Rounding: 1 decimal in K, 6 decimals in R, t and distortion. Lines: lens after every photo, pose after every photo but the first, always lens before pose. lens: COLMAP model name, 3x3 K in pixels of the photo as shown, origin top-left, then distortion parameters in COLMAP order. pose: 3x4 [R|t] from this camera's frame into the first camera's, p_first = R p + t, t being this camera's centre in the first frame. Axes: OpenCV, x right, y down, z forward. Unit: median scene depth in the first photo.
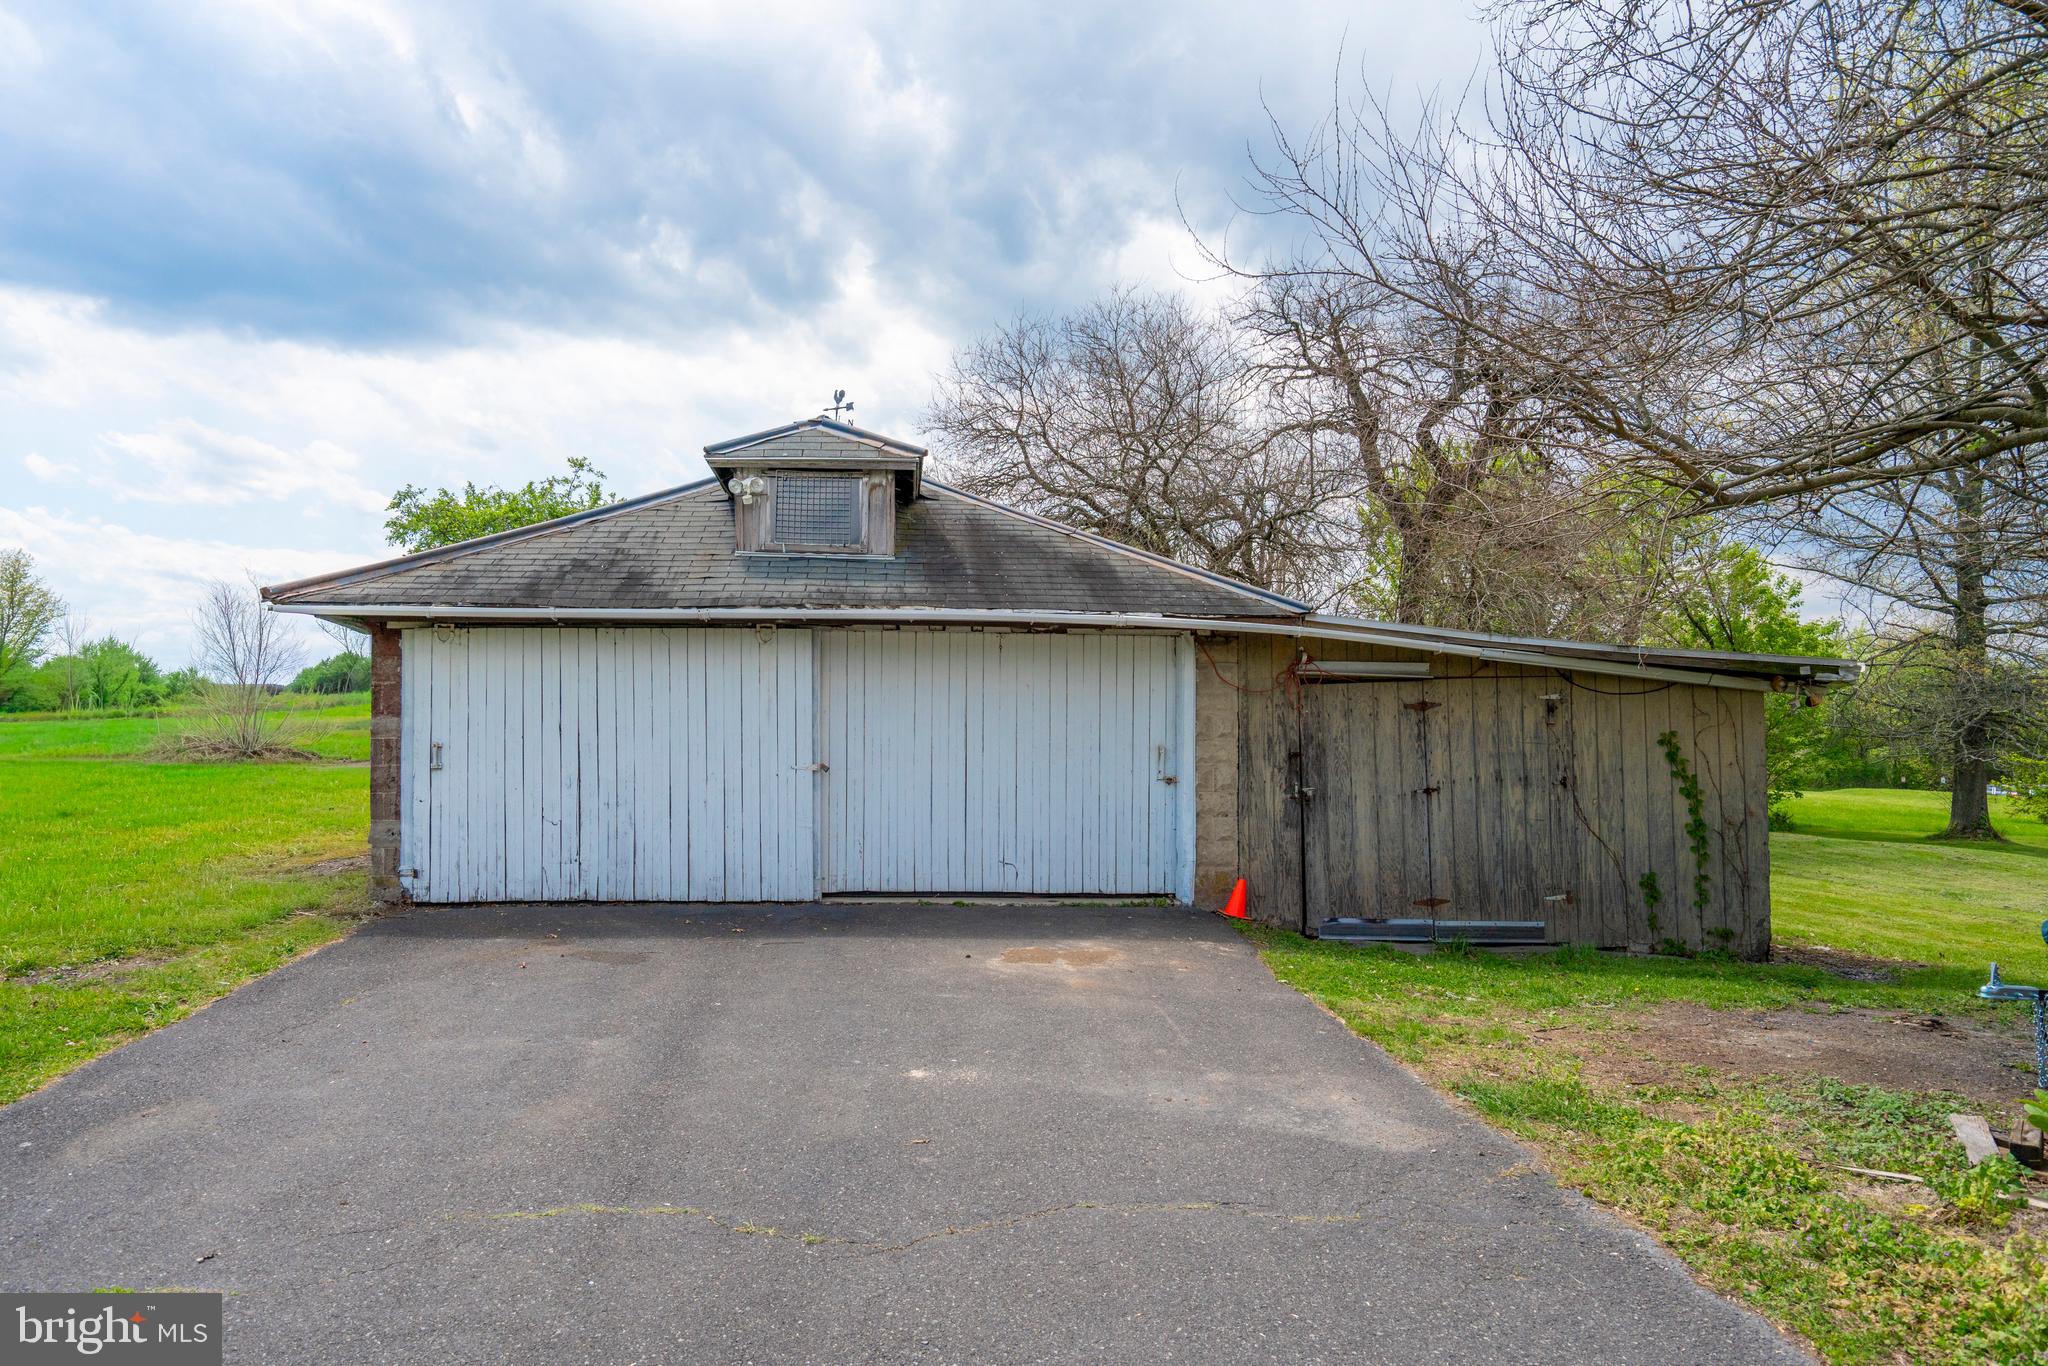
lens RADIAL K [[1308.5, 0, 1023.0], [0, 1308.5, 687.3], [0, 0, 1]] dist [-0.000806, -0.000068]
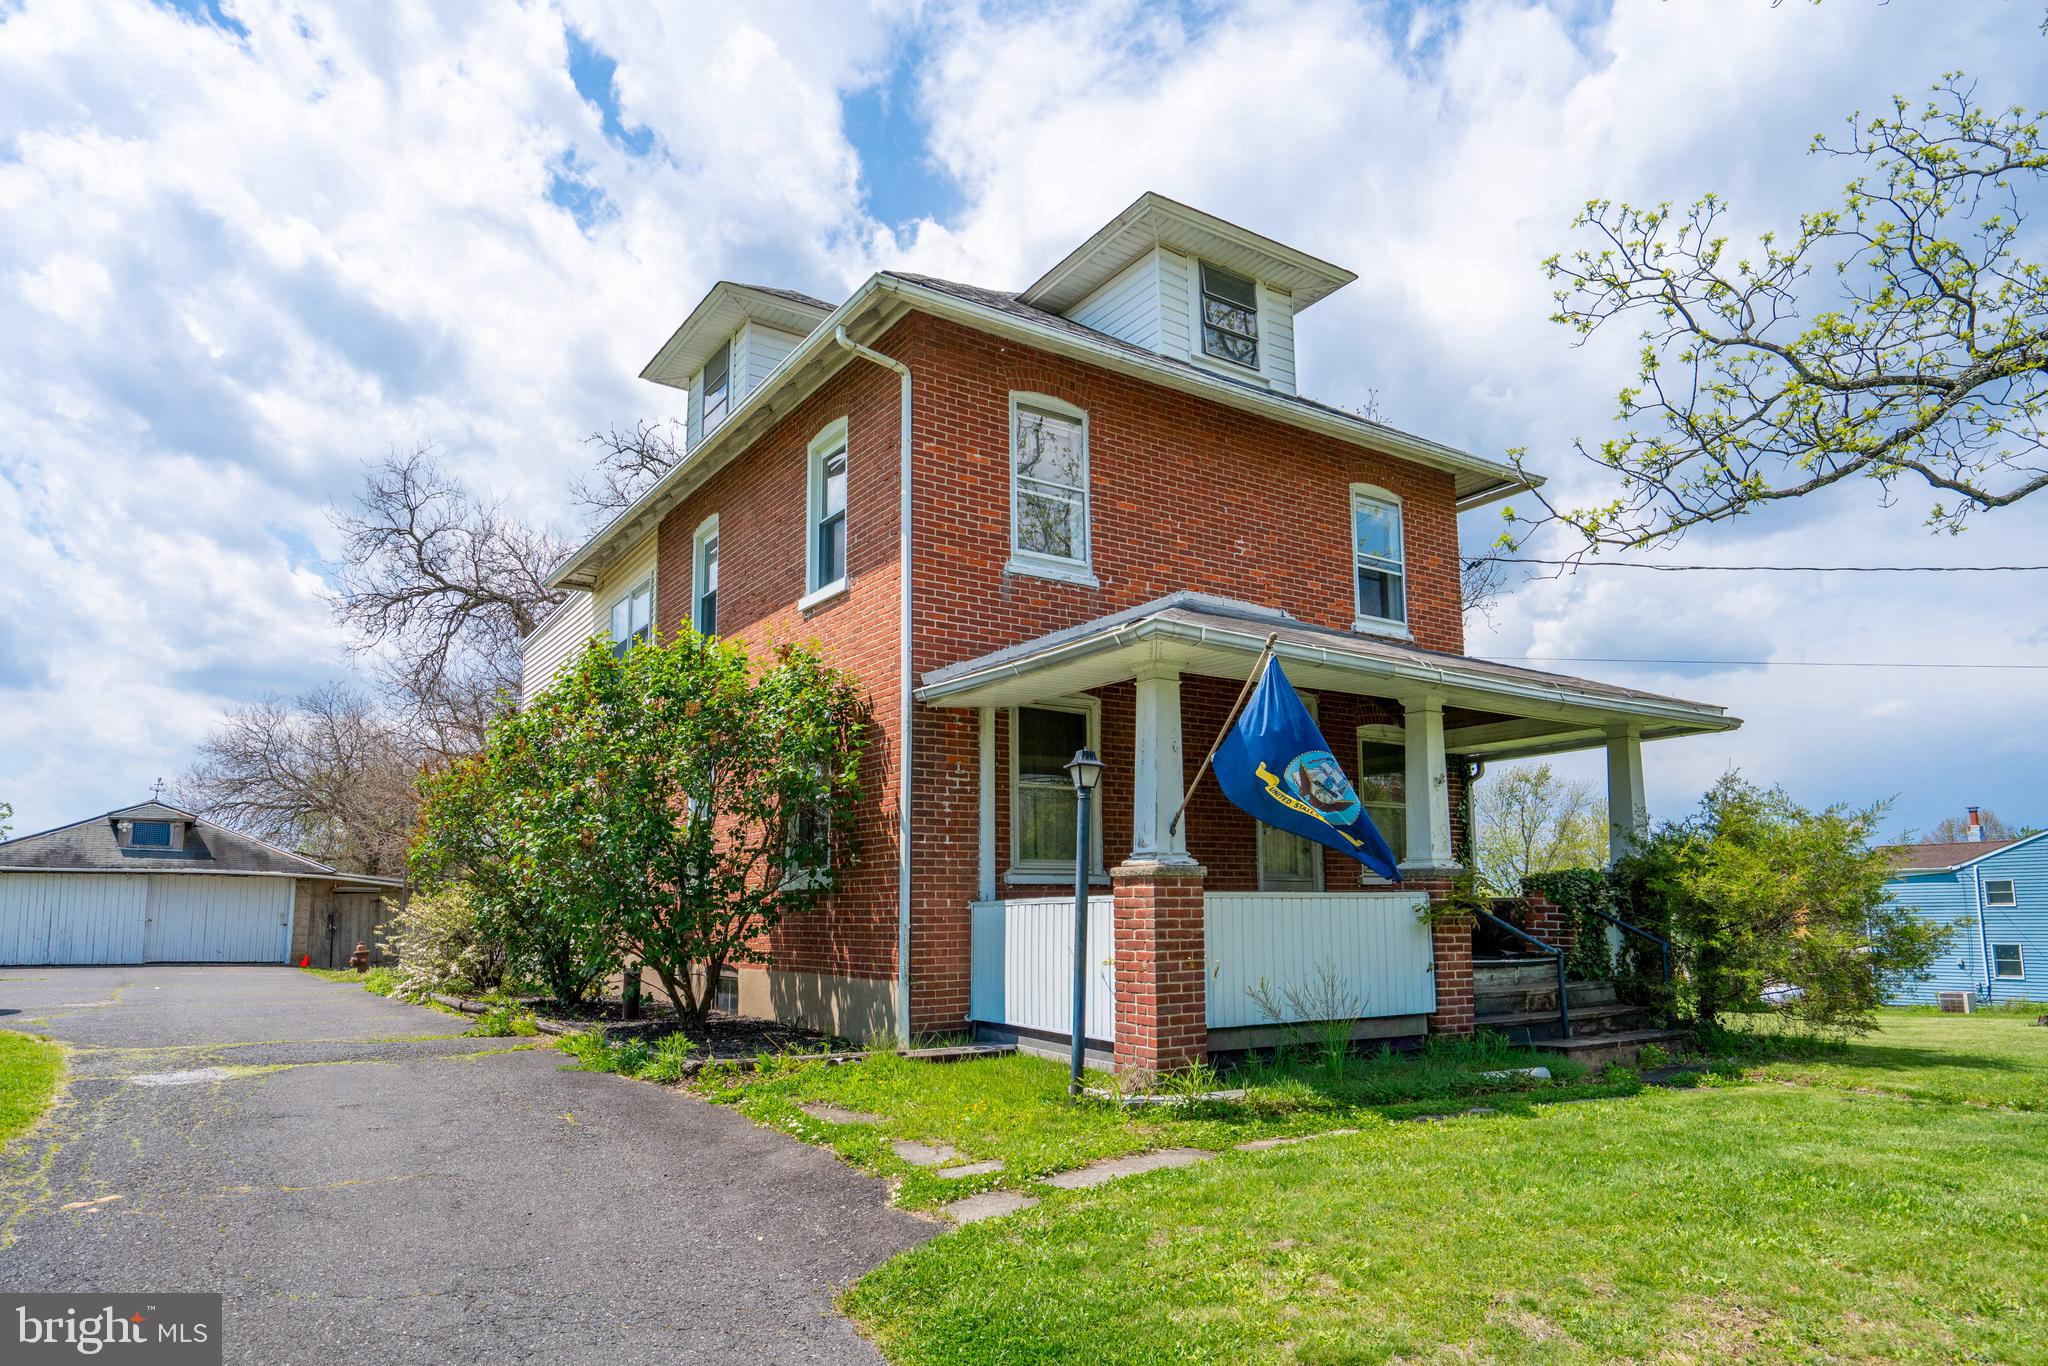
lens RADIAL K [[1267.7, 0, 1071.7], [0, 1267.7, 762.8], [0, 0, 1]] dist [0.004234, 0.001599]
pose [[0.846789, 0.064465, 0.528008, 0.078730], [-0.014834, 0.995105, -0.097703, -0.045223], [-0.531722, 0.074901, 0.843600, -2.615653]]
